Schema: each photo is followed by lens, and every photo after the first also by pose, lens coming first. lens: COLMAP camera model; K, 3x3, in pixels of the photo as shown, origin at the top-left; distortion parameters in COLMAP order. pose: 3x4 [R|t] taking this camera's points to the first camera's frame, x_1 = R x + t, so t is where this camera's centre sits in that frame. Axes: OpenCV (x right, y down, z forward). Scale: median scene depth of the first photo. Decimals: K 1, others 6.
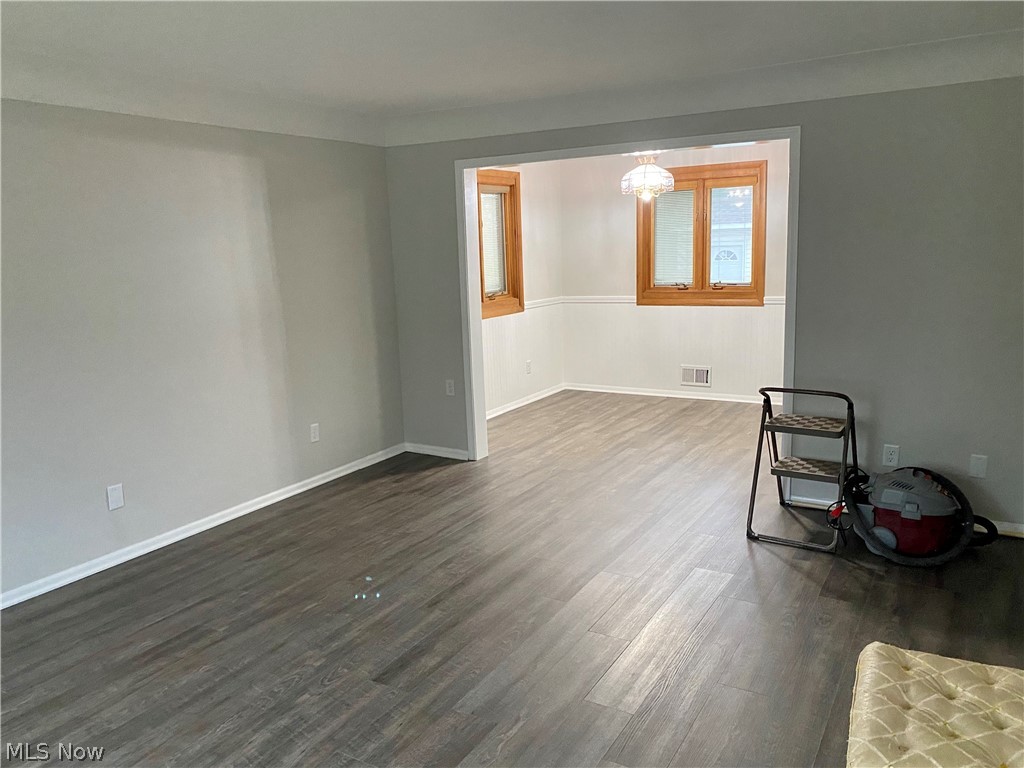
lens RADIAL K [[780.7, 0, 507.6], [0, 780.7, 377.7], [0, 0, 1]] dist [0.029695, -0.031099]
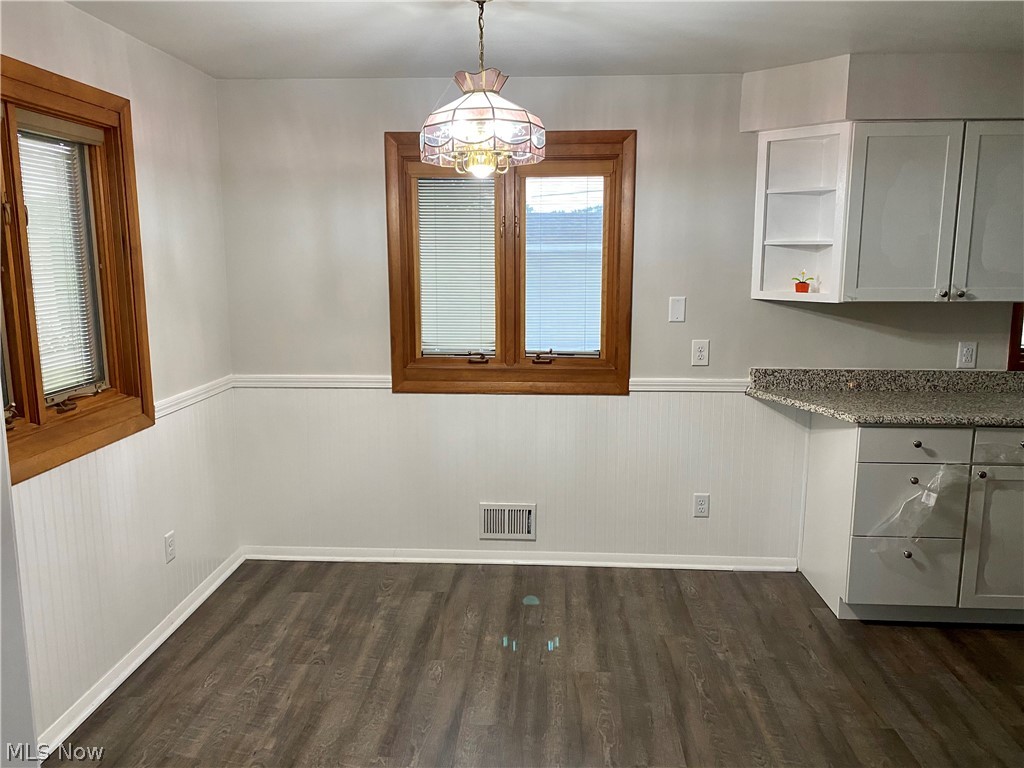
lens RADIAL K [[780.7, 0, 507.7], [0, 780.7, 386.8], [0, 0, 1]] dist [0.029695, -0.031099]
pose [[0.889138, -0.040736, 0.455822, -0.002186], [0.044410, 0.999010, 0.002653, -0.098323], [-0.455479, 0.017884, 0.890067, 0.524192]]
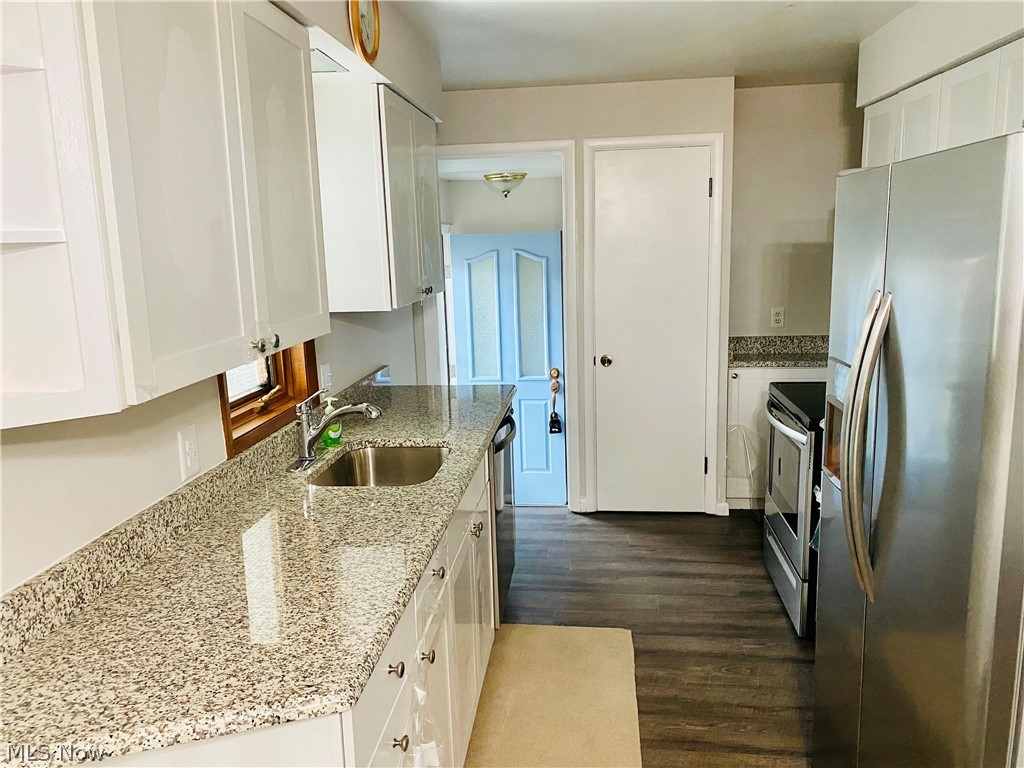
lens RADIAL K [[780.7, 0, 505.2], [0, 780.7, 388.0], [0, 0, 1]] dist [0.029695, -0.031099]
pose [[-0.410976, -0.121603, 0.903500, 0.216522], [0.191114, 0.957550, 0.215810, -0.162783], [-0.891389, 0.261364, -0.370289, 0.842879]]
